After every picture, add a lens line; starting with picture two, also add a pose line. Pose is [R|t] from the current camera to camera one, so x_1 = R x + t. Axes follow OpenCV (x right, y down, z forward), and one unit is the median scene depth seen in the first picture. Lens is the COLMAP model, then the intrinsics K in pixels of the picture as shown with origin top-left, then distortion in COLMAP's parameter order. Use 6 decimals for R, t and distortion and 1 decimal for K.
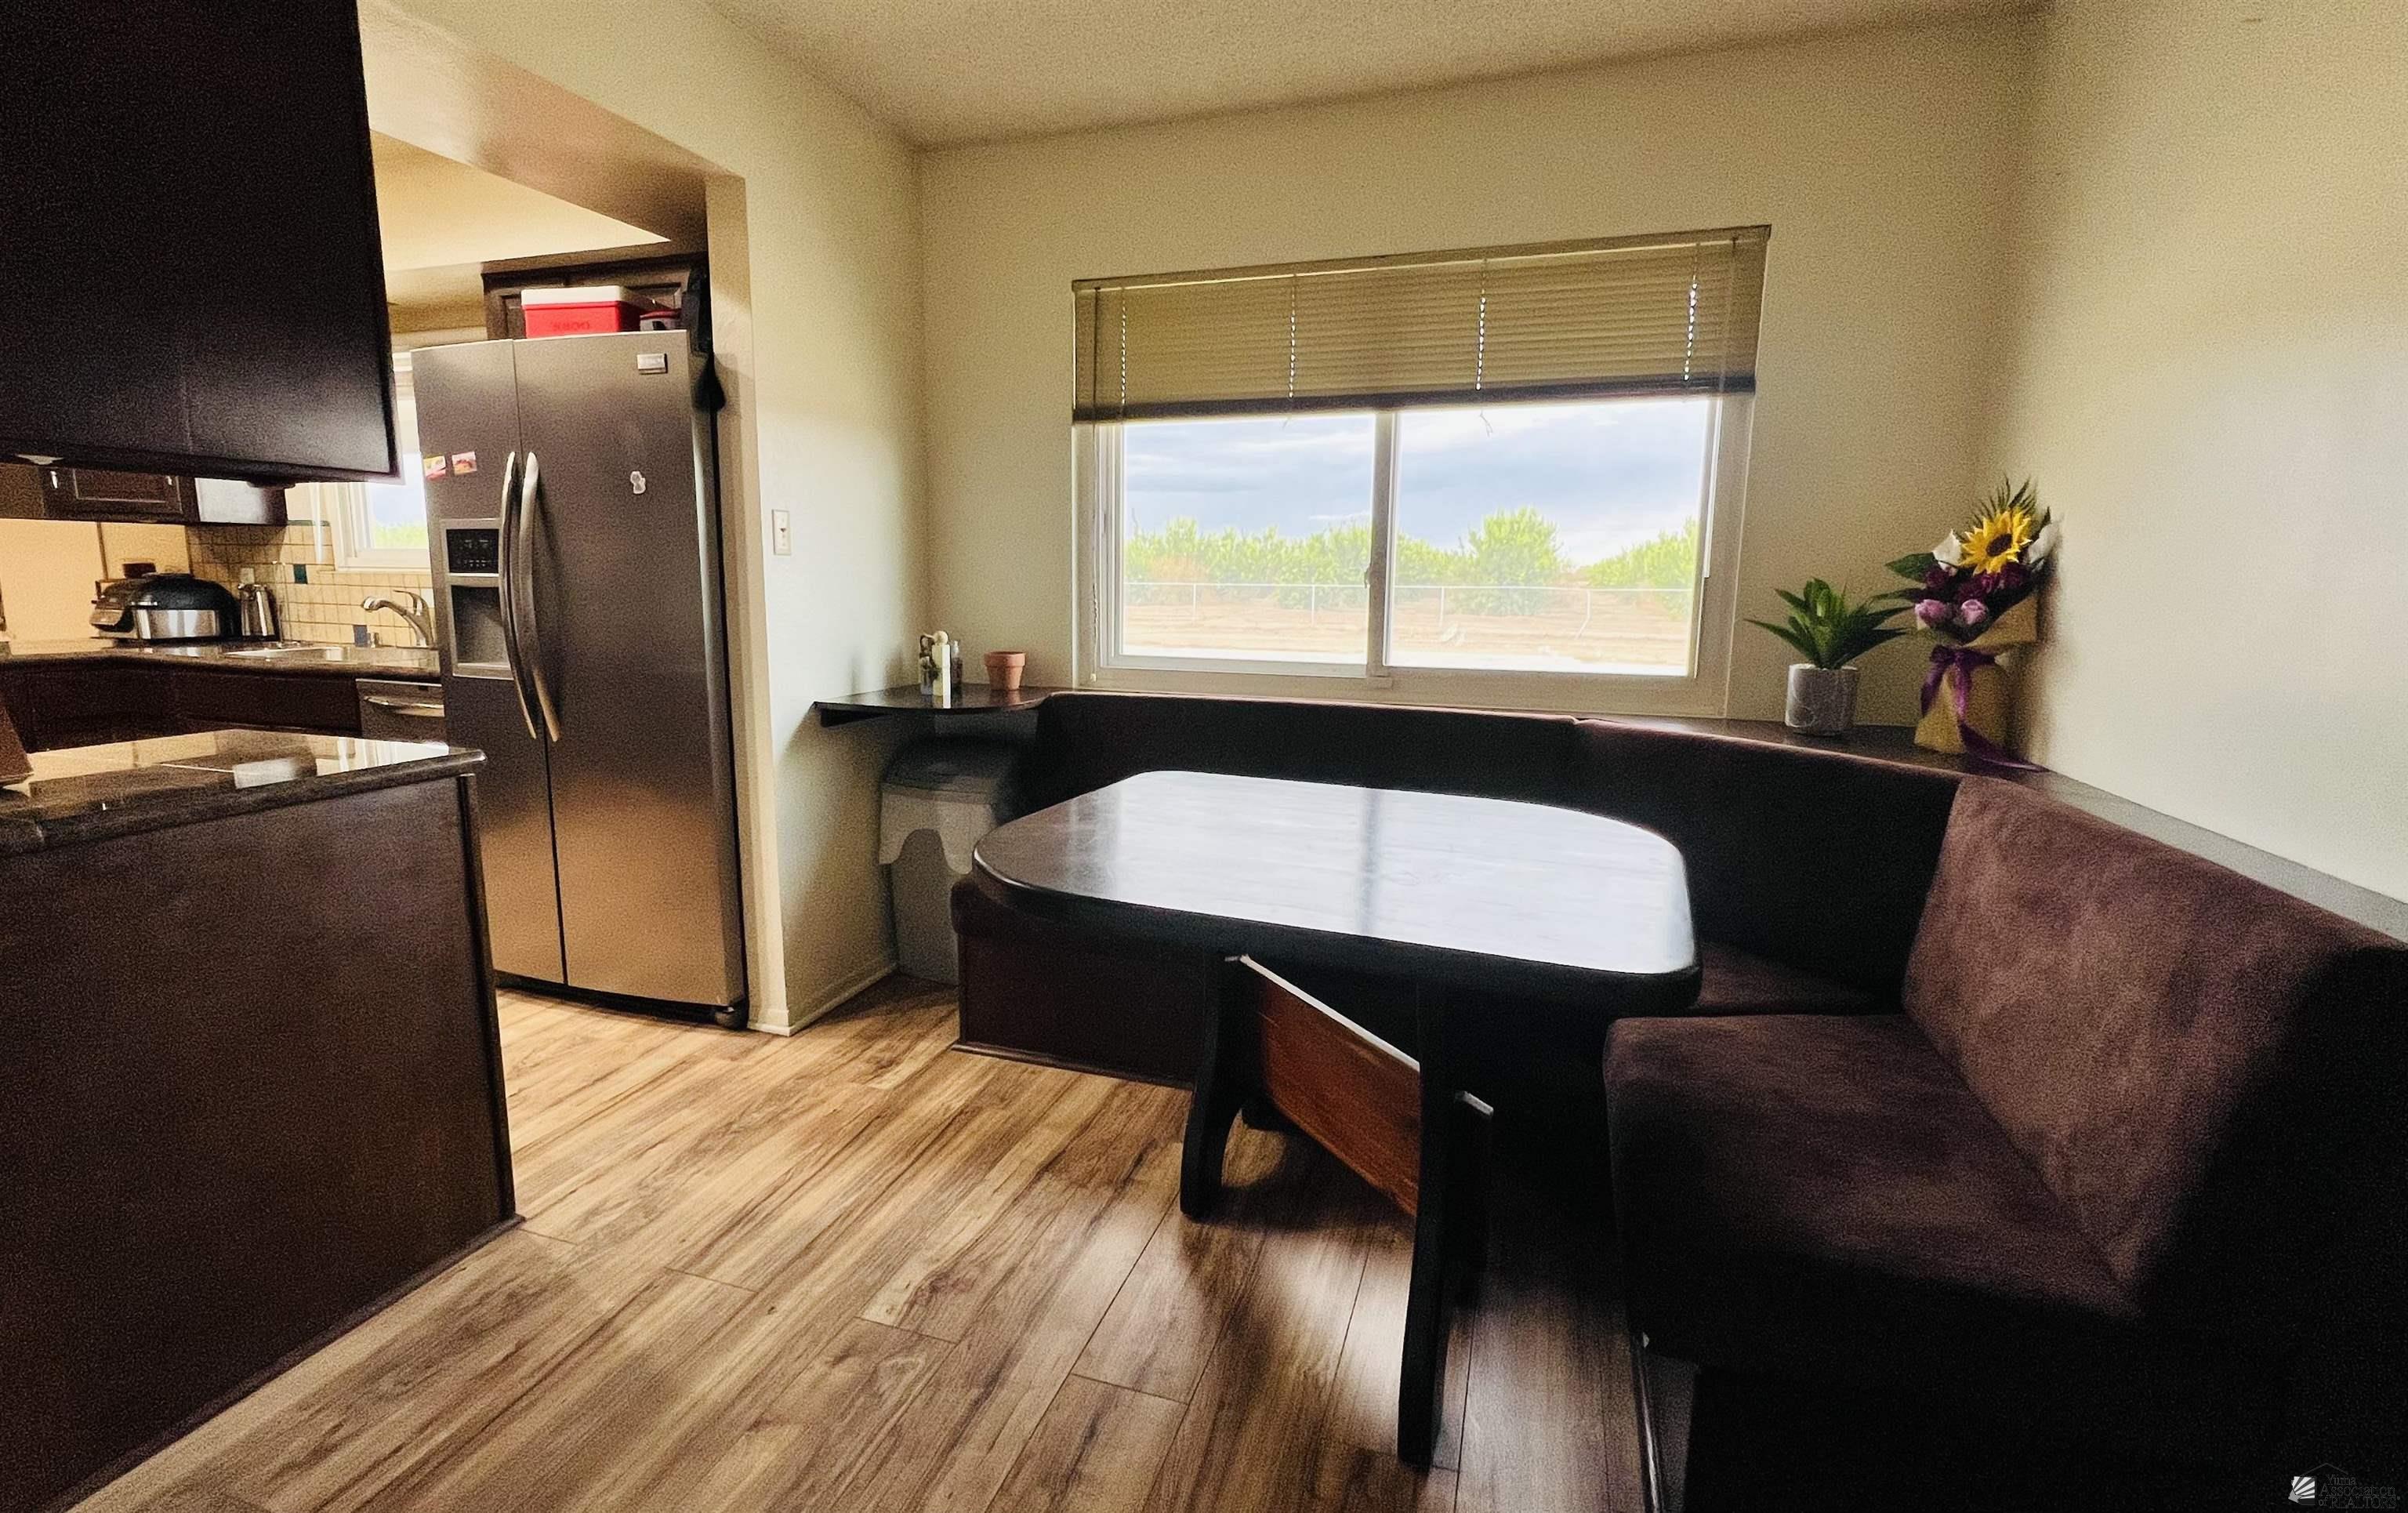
lens RADIAL K [[1097.5, 0, 1180.6], [0, 1097.5, 758.4], [0, 0, 1]] dist [0.003692, -0.000197]
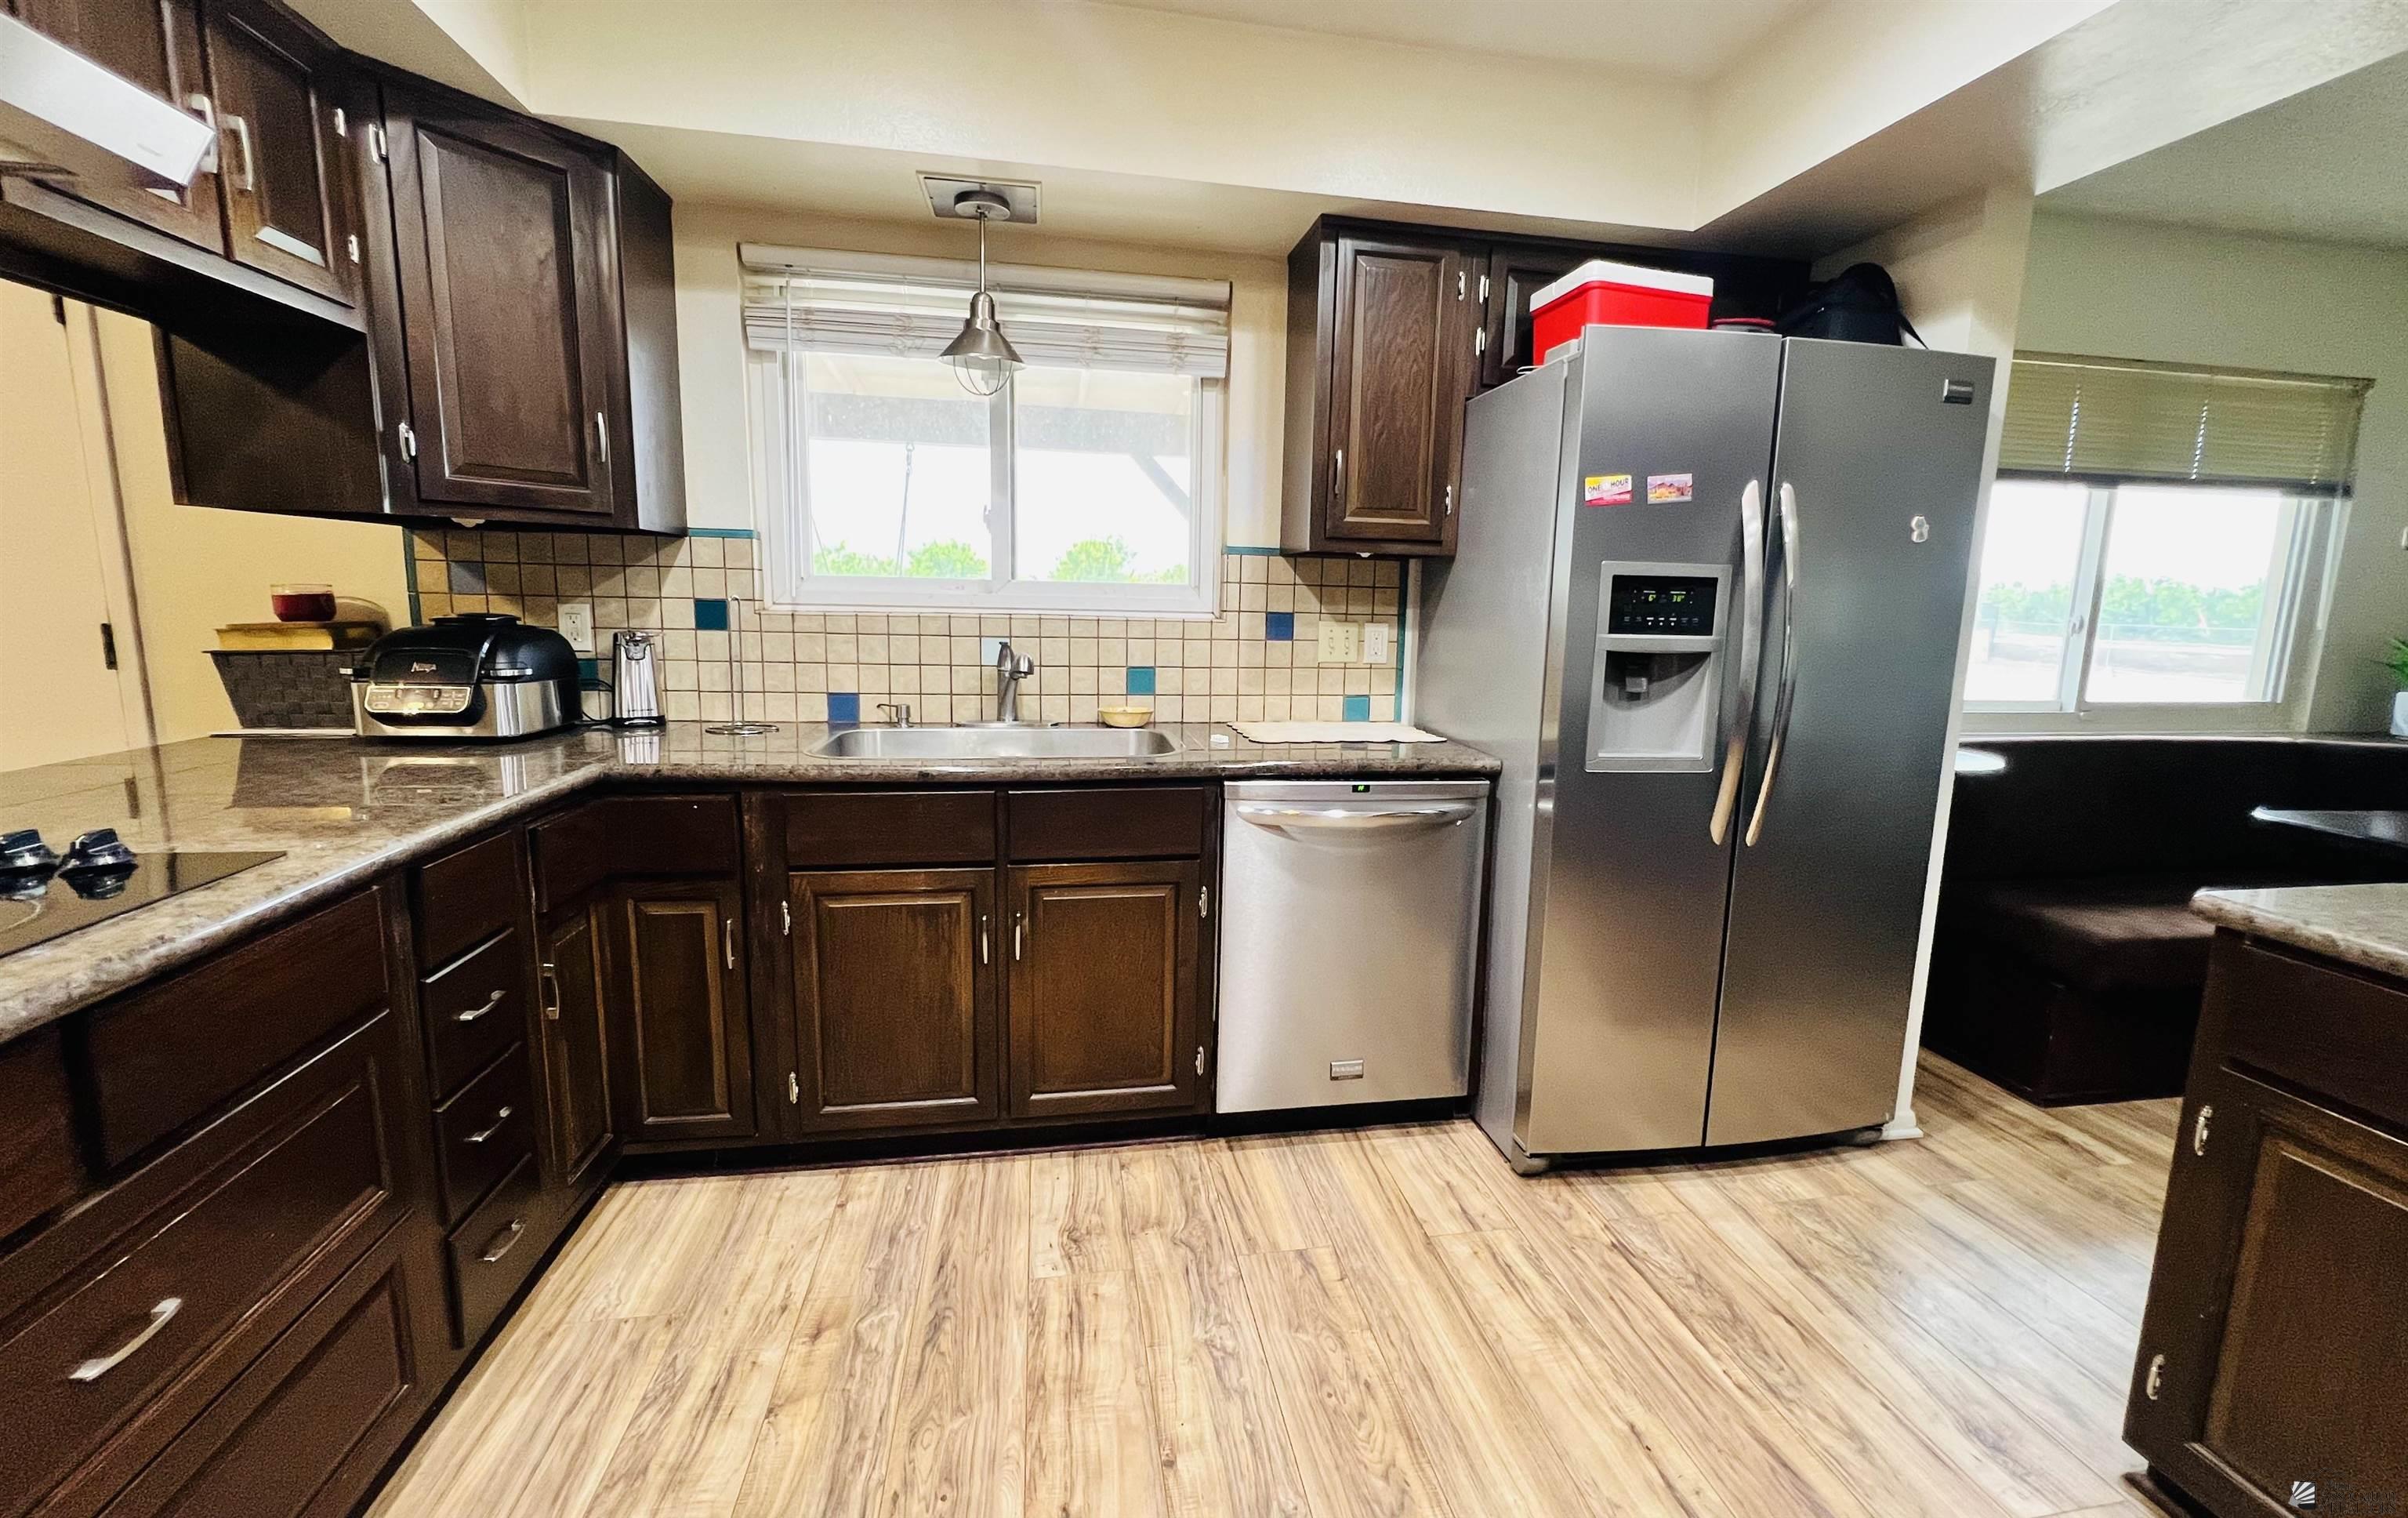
lens RADIAL K [[1011.2, 0, 1252.3], [0, 1011.2, 751.6], [0, 0, 1]] dist [-0.007500, 0.001840]
pose [[0.868369, -0.068261, 0.491198, -1.310380], [0.068799, 0.997486, 0.016991, -0.127958], [-0.491123, 0.019040, 0.870882, 0.573689]]
